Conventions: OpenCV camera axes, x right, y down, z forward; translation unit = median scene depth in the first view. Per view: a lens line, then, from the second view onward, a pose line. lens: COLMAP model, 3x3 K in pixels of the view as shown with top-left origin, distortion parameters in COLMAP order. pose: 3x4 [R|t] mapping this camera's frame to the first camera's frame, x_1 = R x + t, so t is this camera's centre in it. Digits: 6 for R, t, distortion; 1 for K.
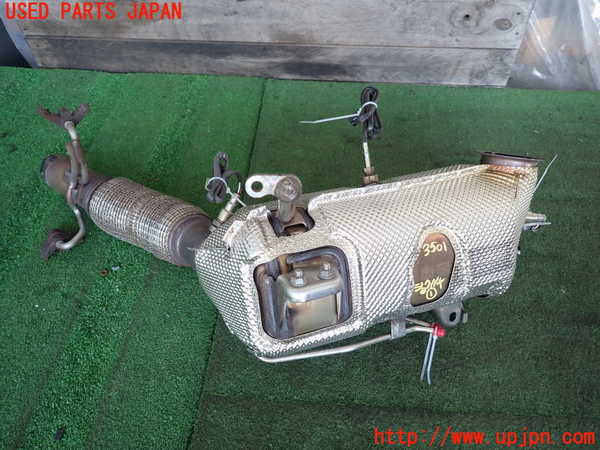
lens RADIAL K [[441.2, 0, 300.3], [0, 441.2, 225.9], [0, 0, 1]] dist [-0.011988, -0.006994]
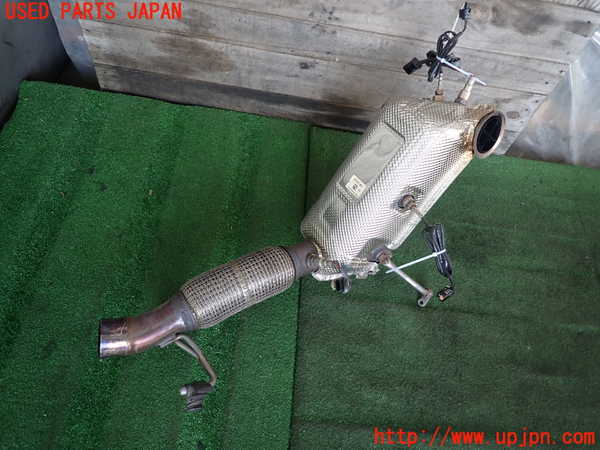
lens RADIAL K [[441.2, 0, 299.5], [0, 441.2, 224.1], [0, 0, 1]] dist [-0.011988, -0.006994]
pose [[0.990283, 0.073349, 0.118151, -0.234859], [-0.091704, 0.983126, 0.158286, -0.271109], [-0.104548, -0.167583, 0.980299, -0.185522]]
